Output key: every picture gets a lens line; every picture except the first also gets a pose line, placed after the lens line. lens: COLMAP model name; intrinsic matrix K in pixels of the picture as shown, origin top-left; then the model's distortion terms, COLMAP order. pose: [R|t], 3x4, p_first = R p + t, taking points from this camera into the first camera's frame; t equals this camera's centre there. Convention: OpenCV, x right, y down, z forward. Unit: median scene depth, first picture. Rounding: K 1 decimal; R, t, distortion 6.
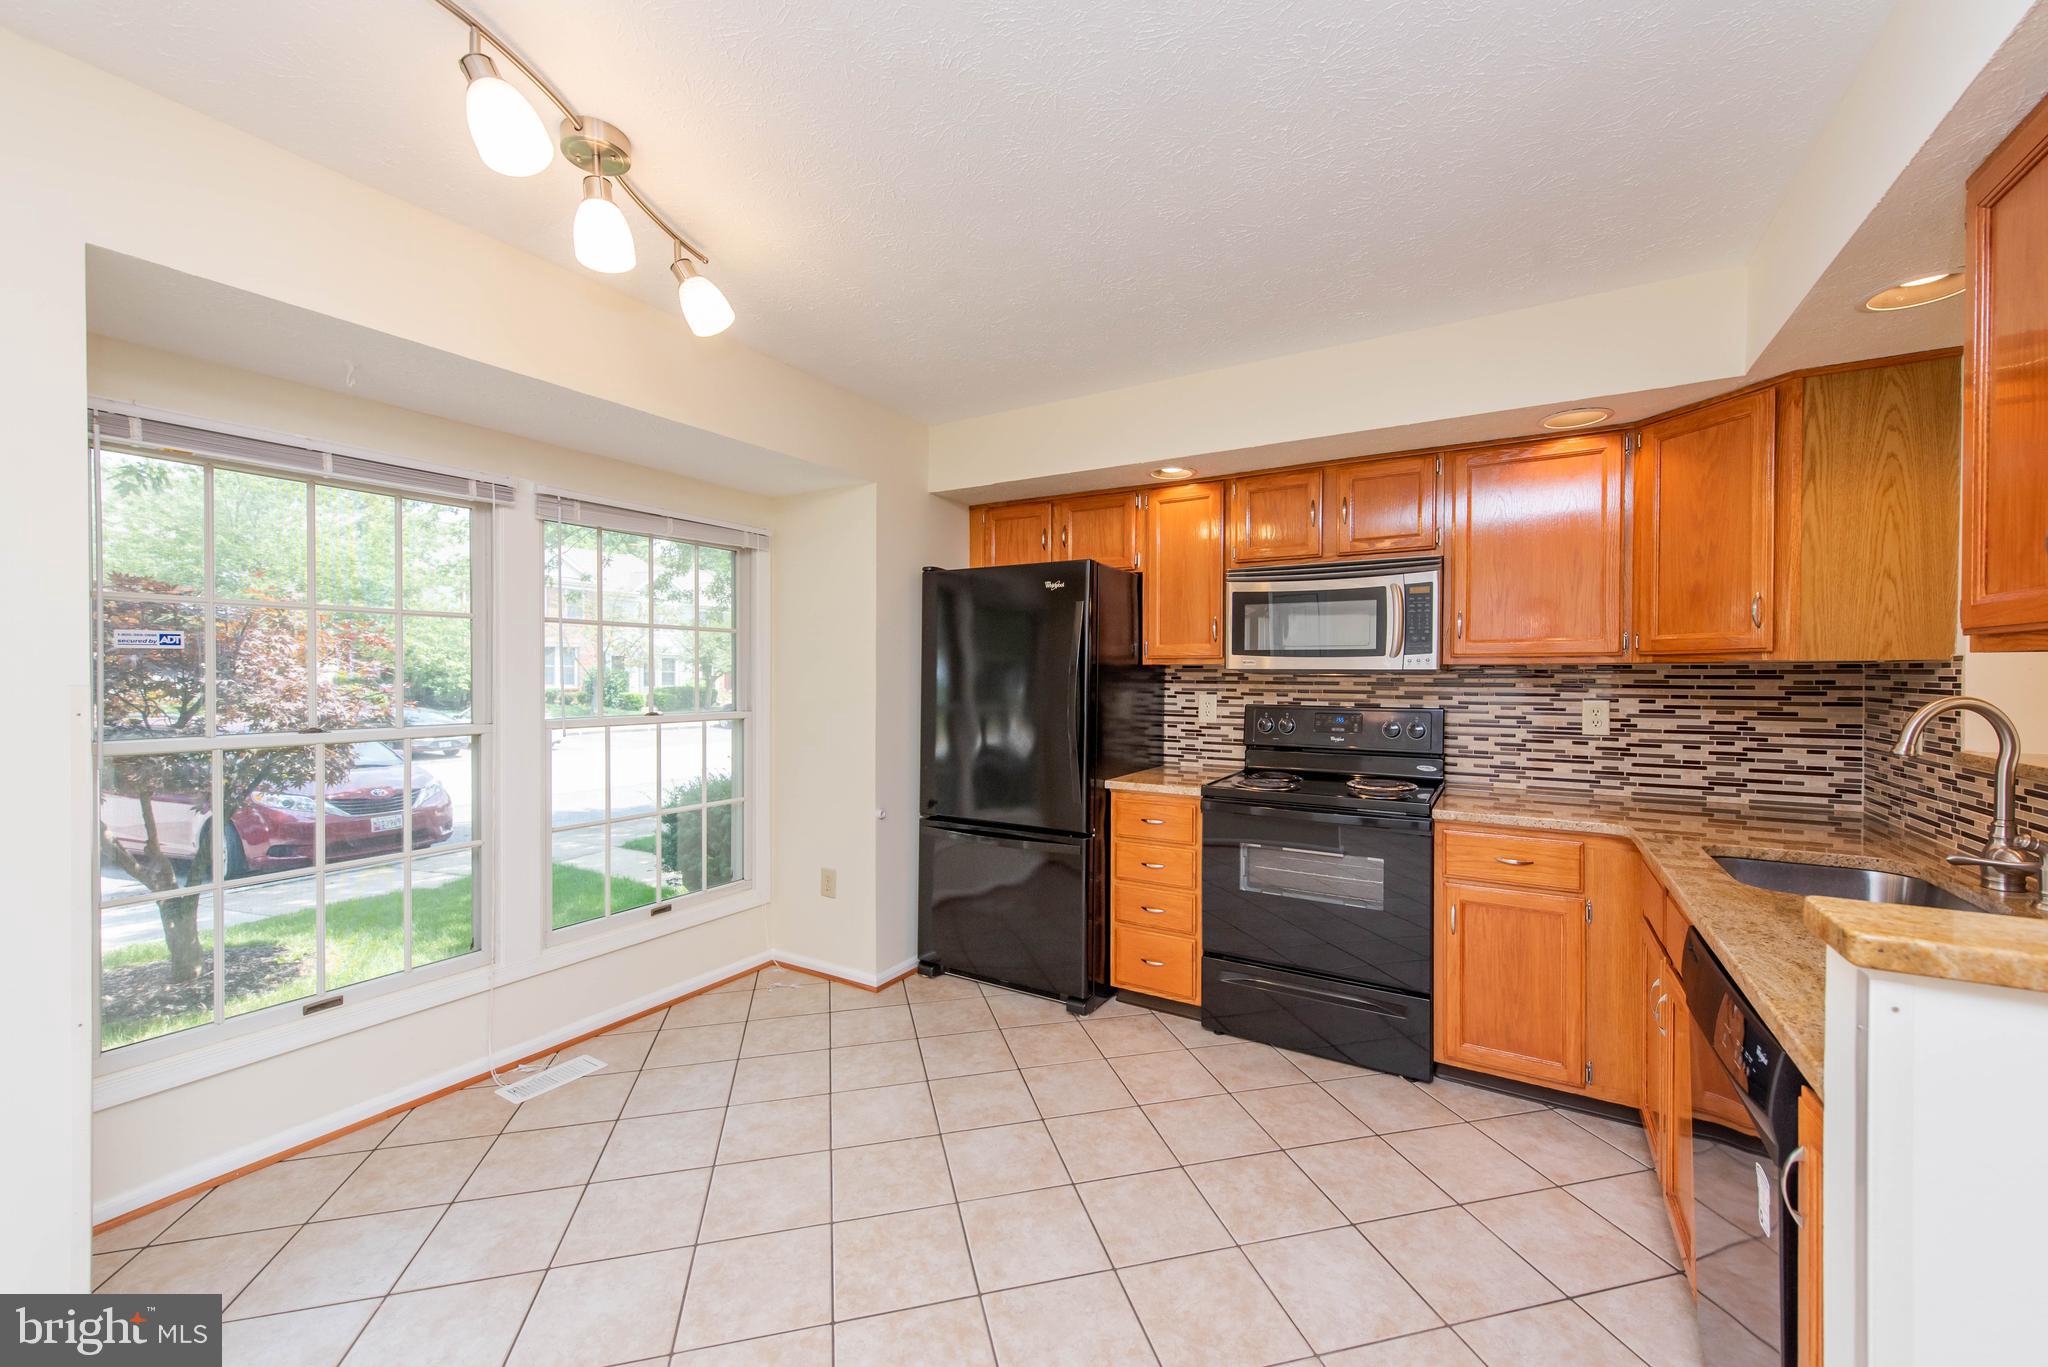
lens RADIAL K [[803.5, 0, 1030.2], [0, 803.5, 681.4], [0, 0, 1]] dist [0.019319, -0.005444]
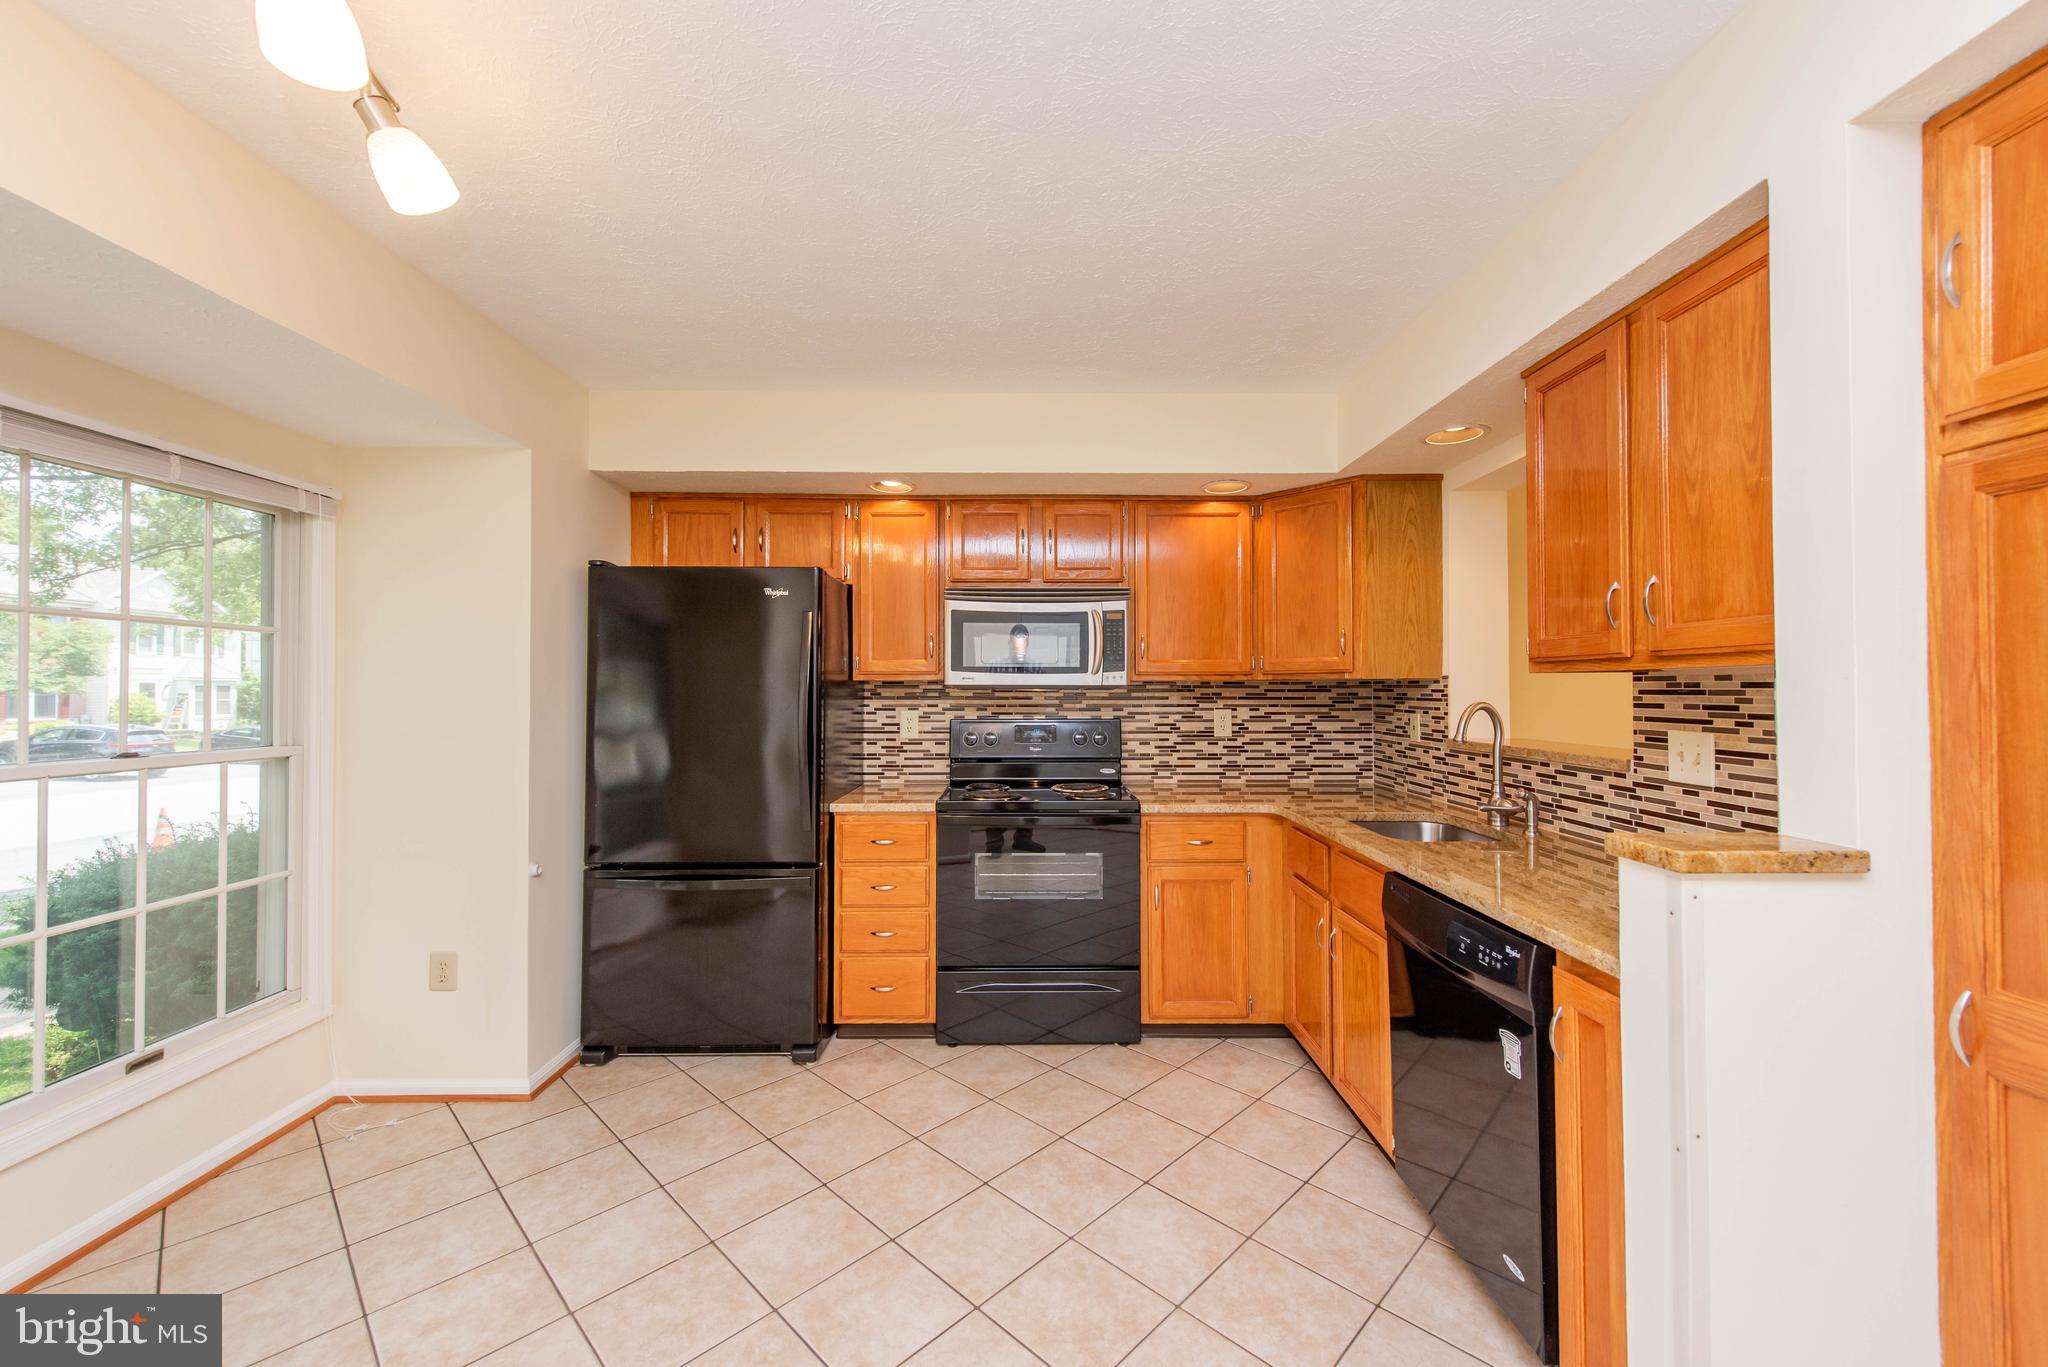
lens RADIAL K [[803.5, 0, 1029.2], [0, 803.5, 680.7], [0, 0, 1]] dist [0.019319, -0.005444]
pose [[0.853024, 0.002502, 0.521865, -0.211632], [0.009180, 0.999762, -0.019798, 0.000531], [-0.521790, 0.021679, 0.852798, 0.079606]]
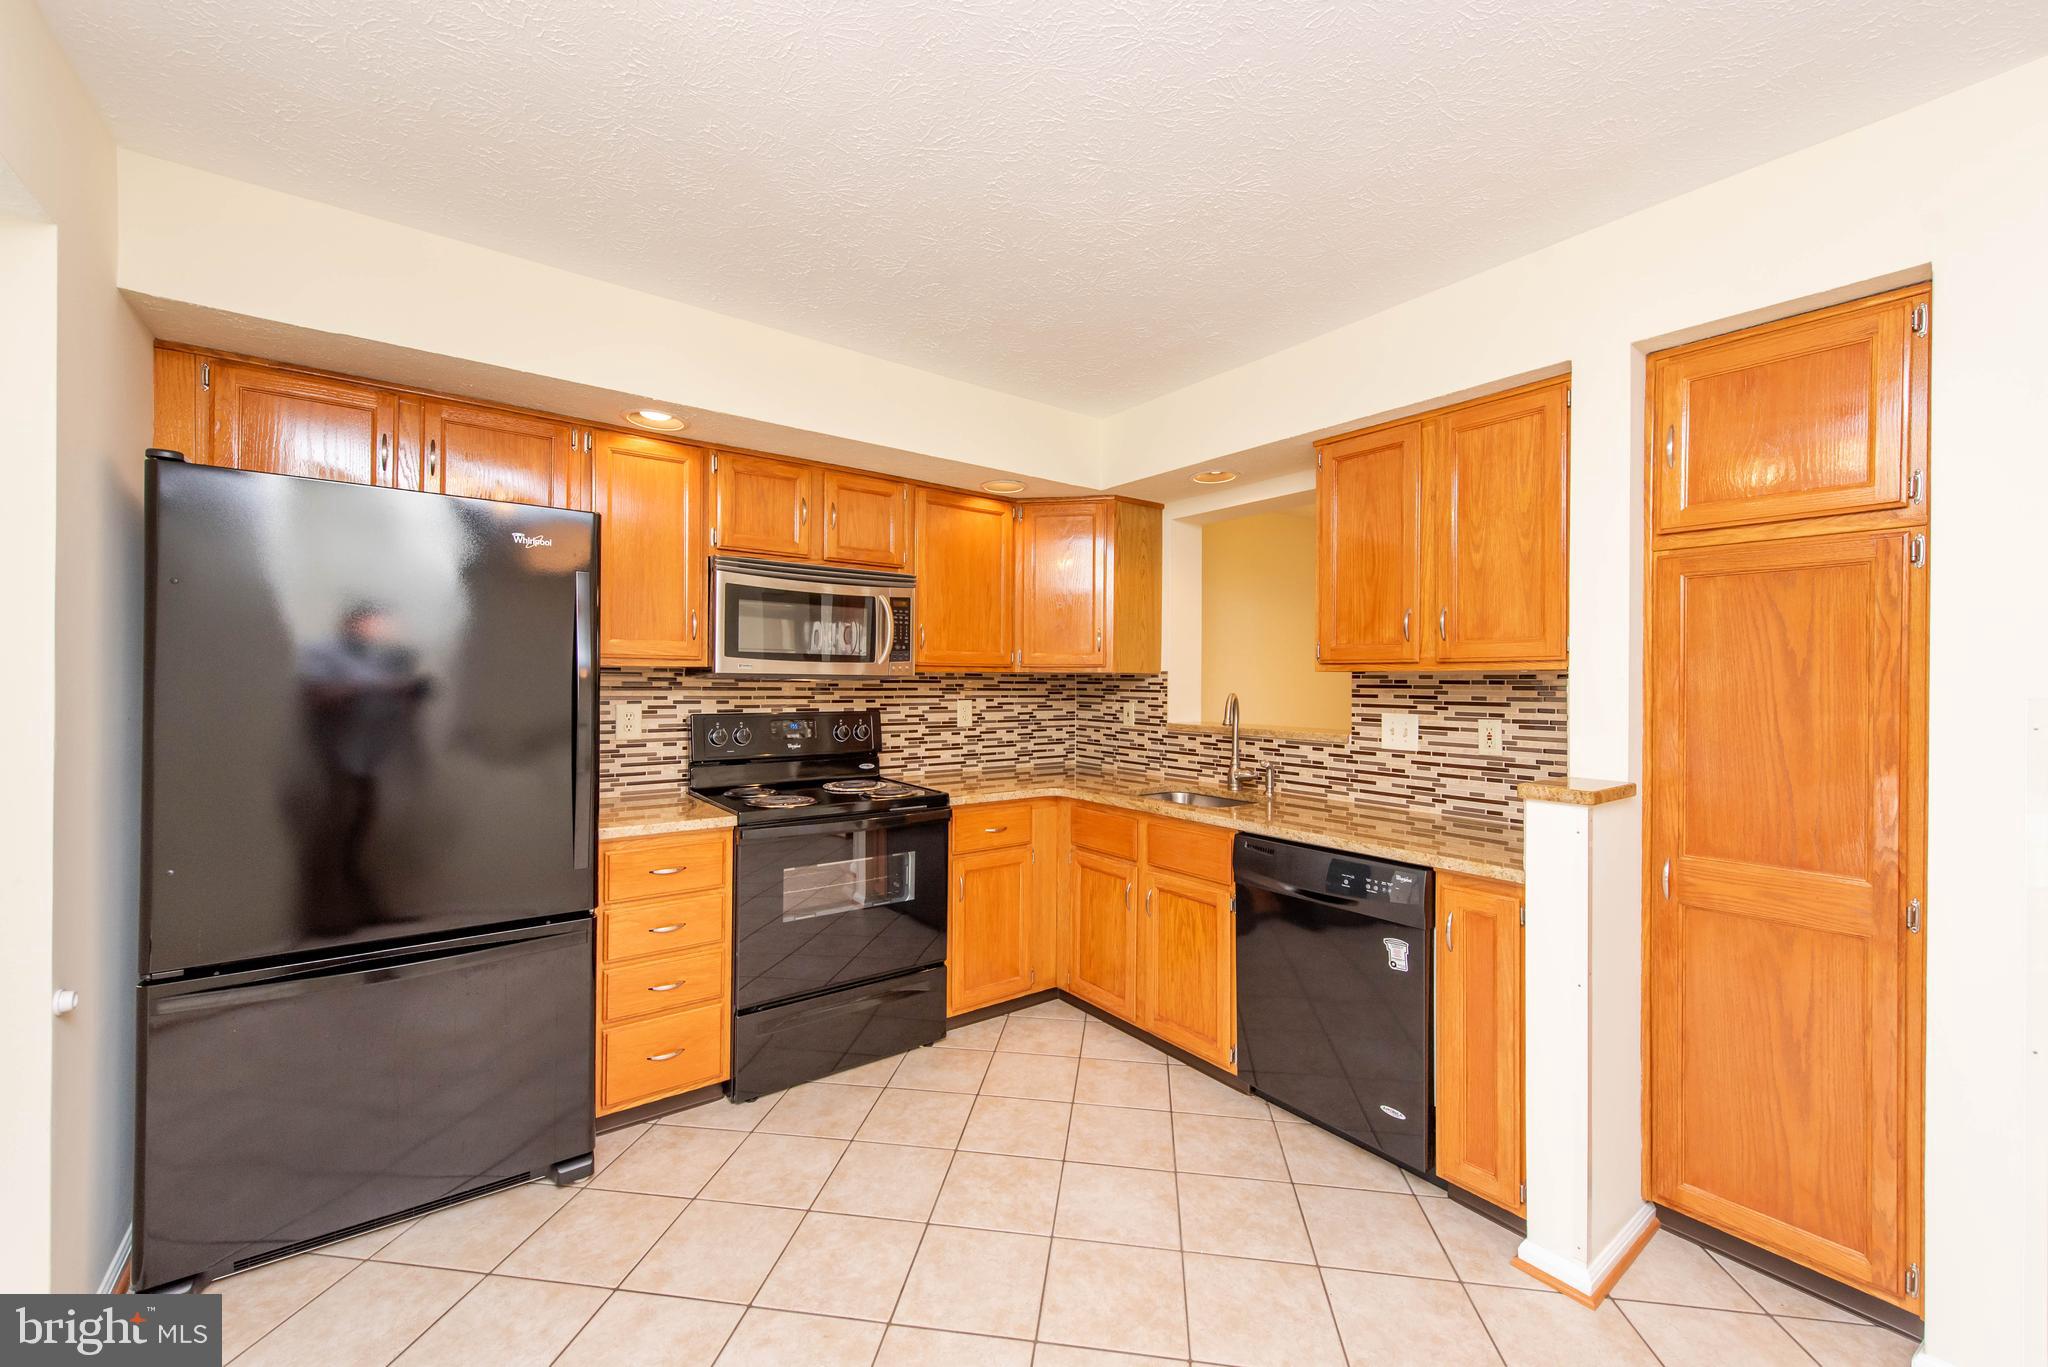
lens RADIAL K [[803.5, 0, 1029.0], [0, 803.5, 681.6], [0, 0, 1]] dist [0.019319, -0.005444]
pose [[0.375245, 0.000069, 0.926926, -0.447516], [0.003537, 0.999993, -0.001506, -0.004091], [-0.926919, 0.003844, 0.375242, 0.404738]]
